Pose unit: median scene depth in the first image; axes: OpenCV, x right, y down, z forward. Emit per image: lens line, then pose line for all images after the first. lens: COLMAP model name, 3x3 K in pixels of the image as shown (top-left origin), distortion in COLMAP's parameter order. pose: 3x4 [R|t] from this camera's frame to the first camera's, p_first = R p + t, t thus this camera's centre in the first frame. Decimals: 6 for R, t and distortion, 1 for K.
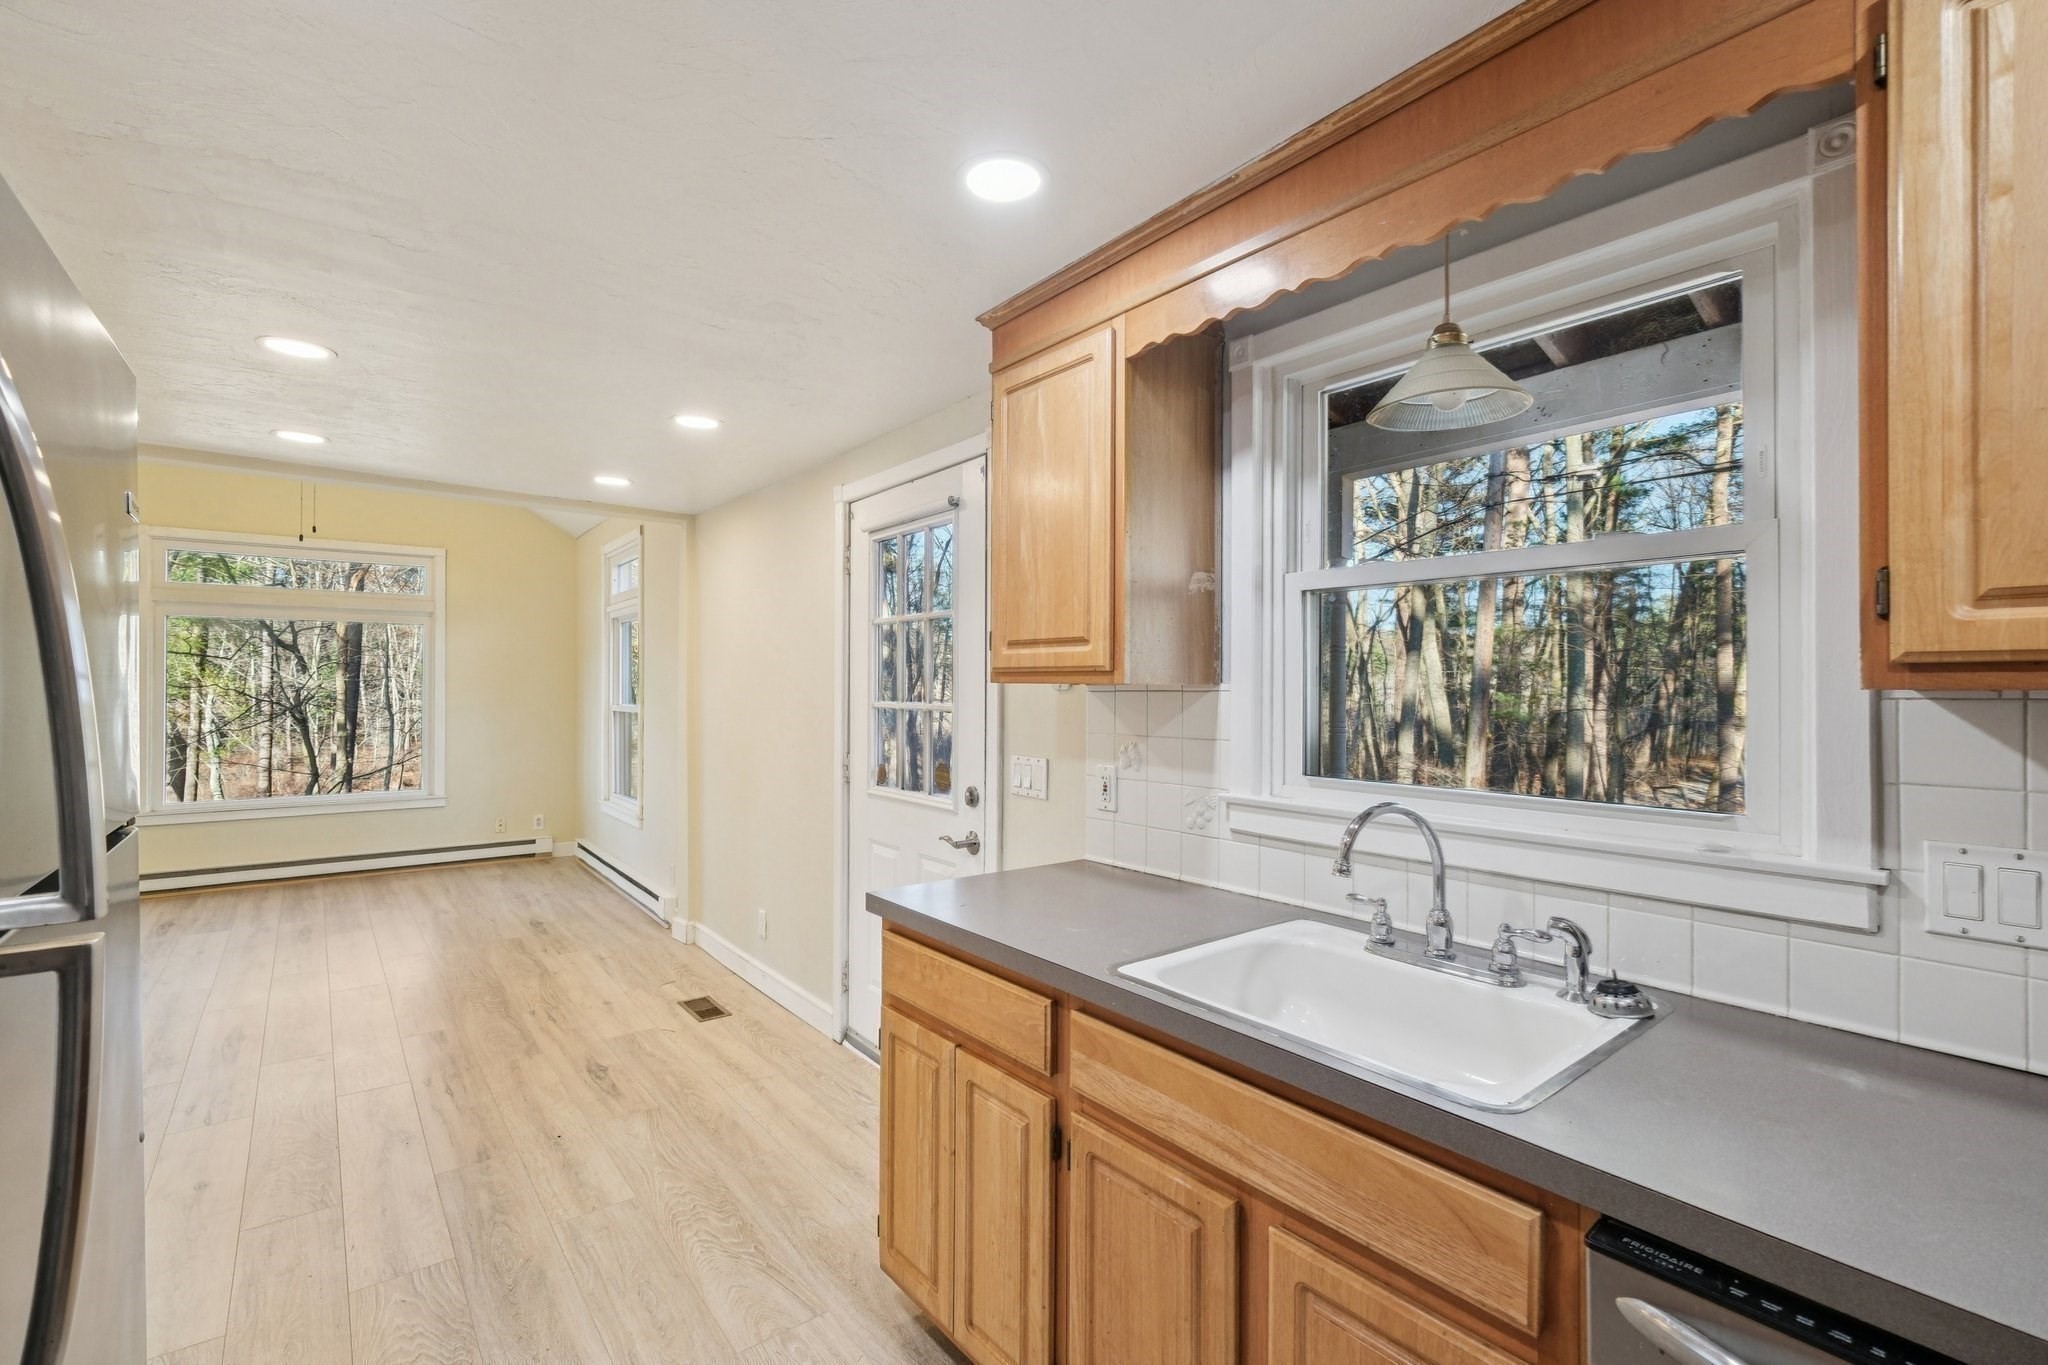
lens RADIAL K [[902.4, 0, 1024.0], [0, 902.4, 682.5], [0, 0, 1]] dist [0.001486, -0.000077]
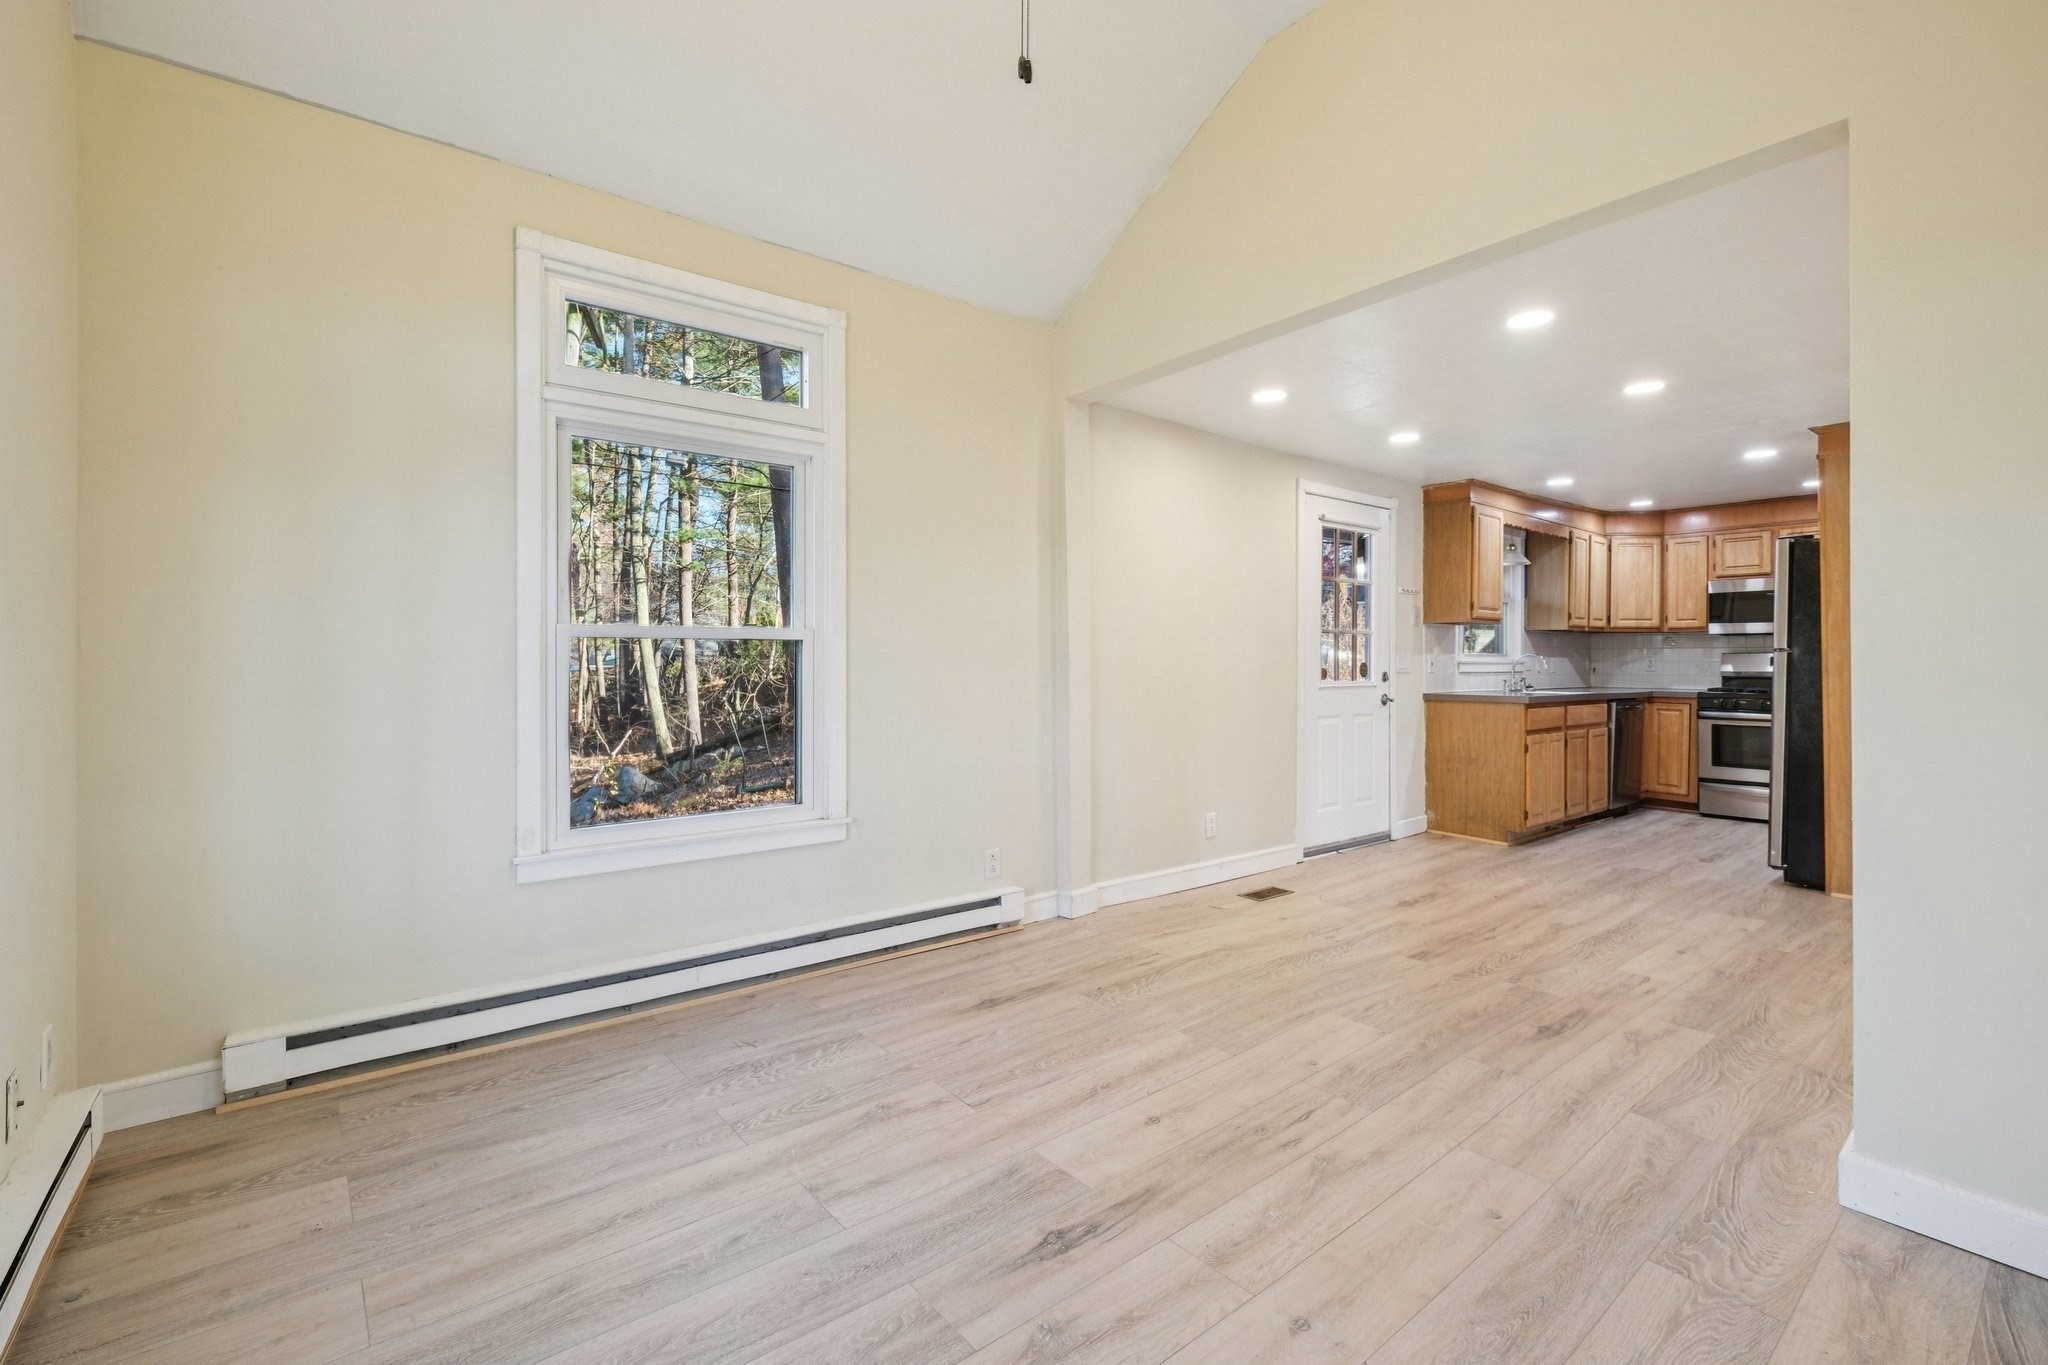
lens RADIAL K [[875.4, 0, 1050.4], [0, 875.4, 673.9], [0, 0, 1]] dist [-0.000354, -0.000120]
pose [[-0.021636, -0.022581, 0.999511, -2.708721], [-0.013695, 0.999658, 0.022288, 0.118683], [-0.999672, -0.013206, -0.021938, 2.436017]]
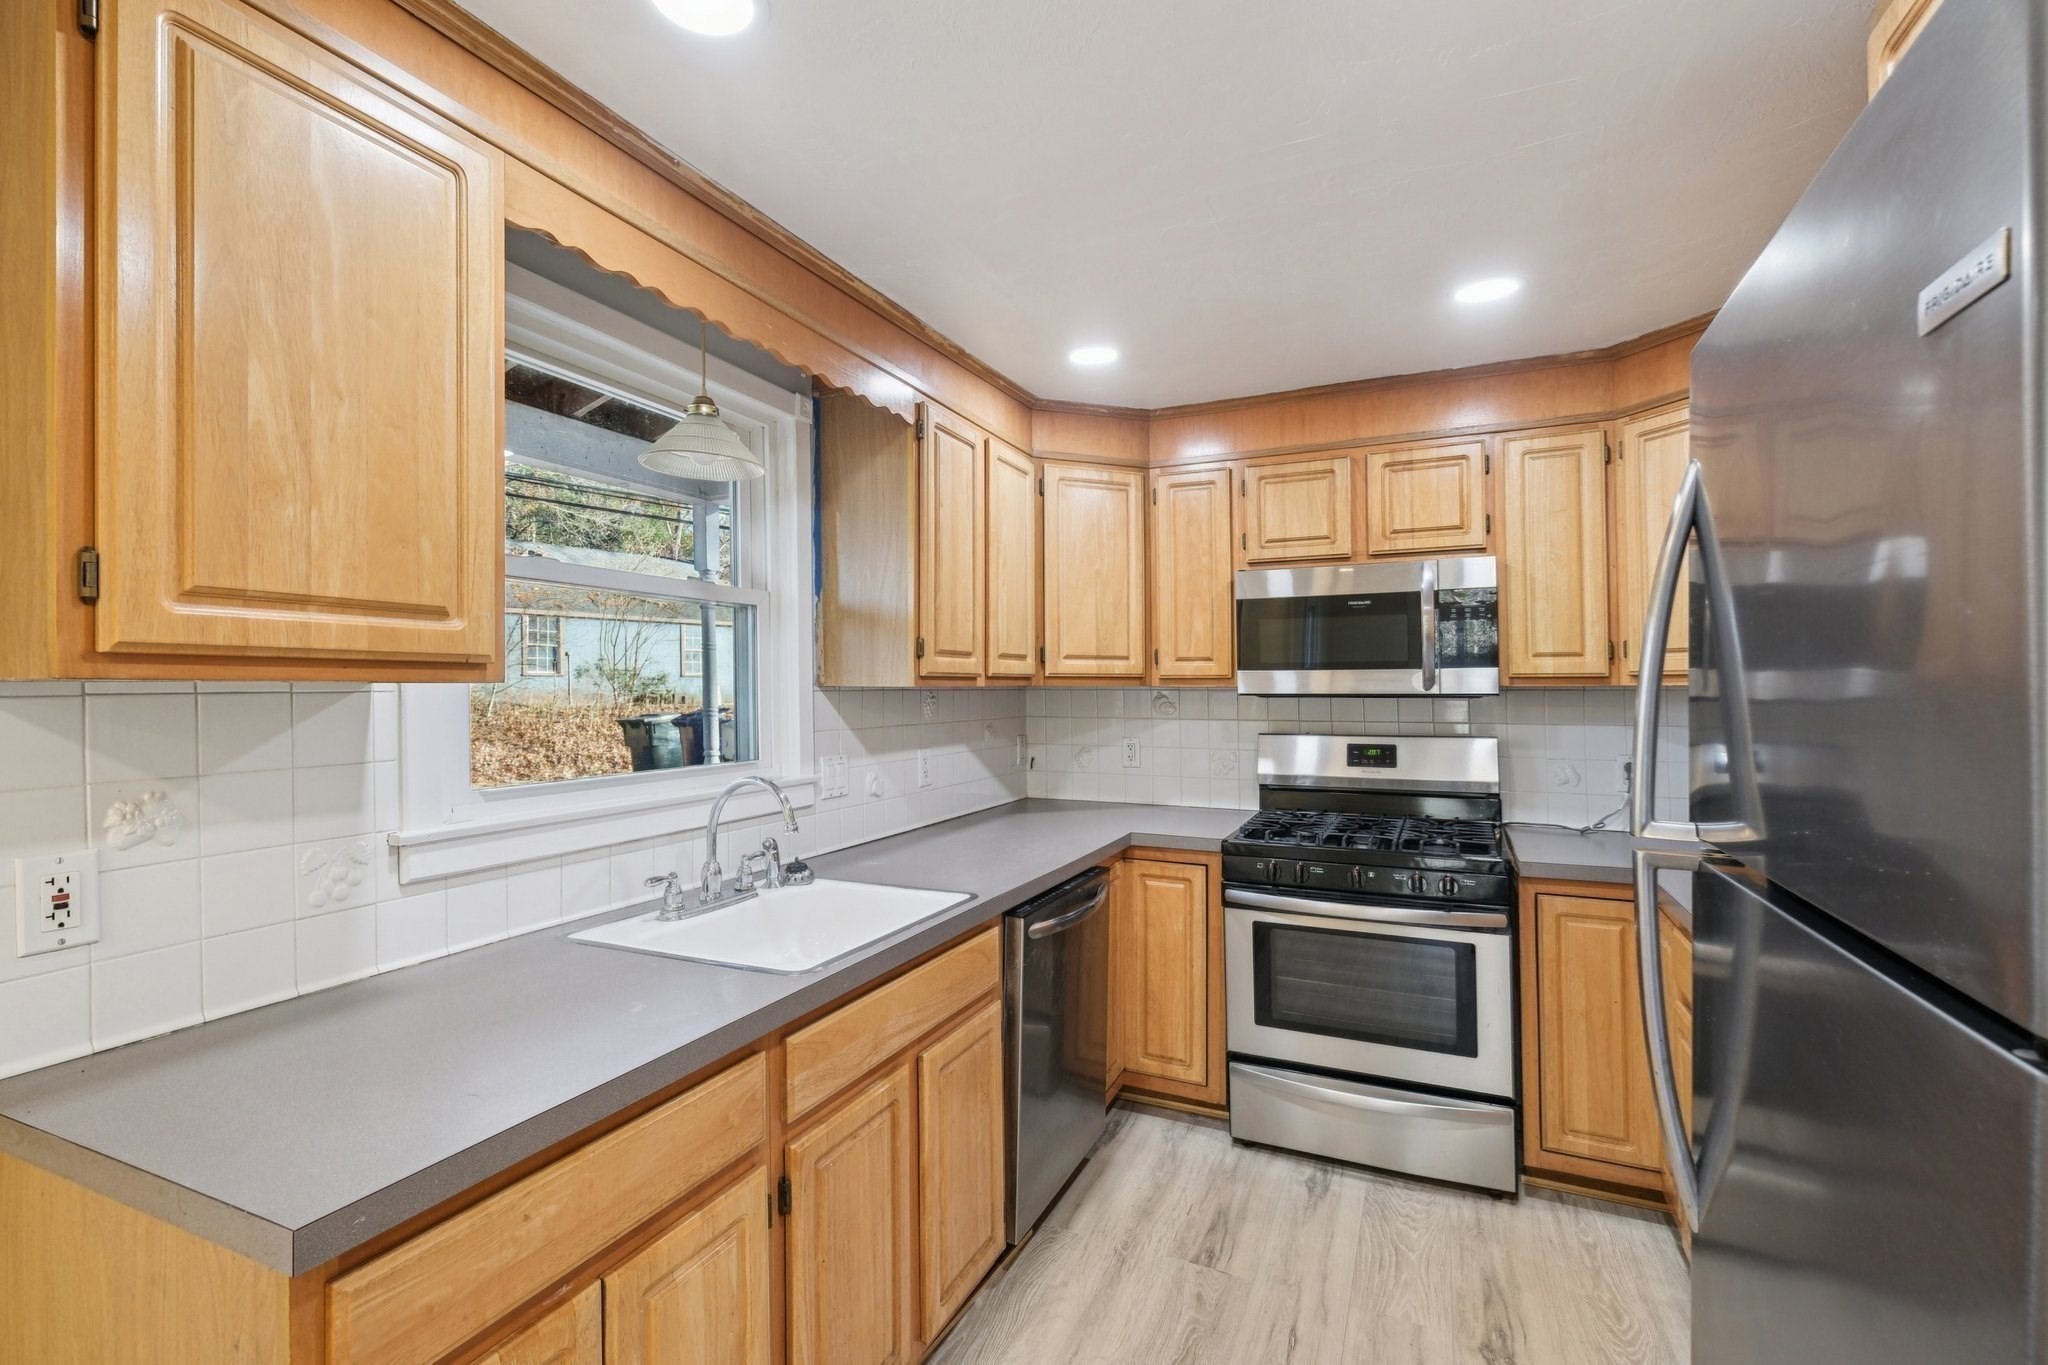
lens RADIAL K [[907.5, 0, 1027.3], [0, 907.5, 676.5], [0, 0, 1]] dist [0.001469, -0.000352]
pose [[-0.460835, 0.005594, 0.887468, -0.652947], [-0.007697, 0.999917, -0.010299, 0.001063], [-0.887452, -0.011577, -0.460754, 0.897440]]
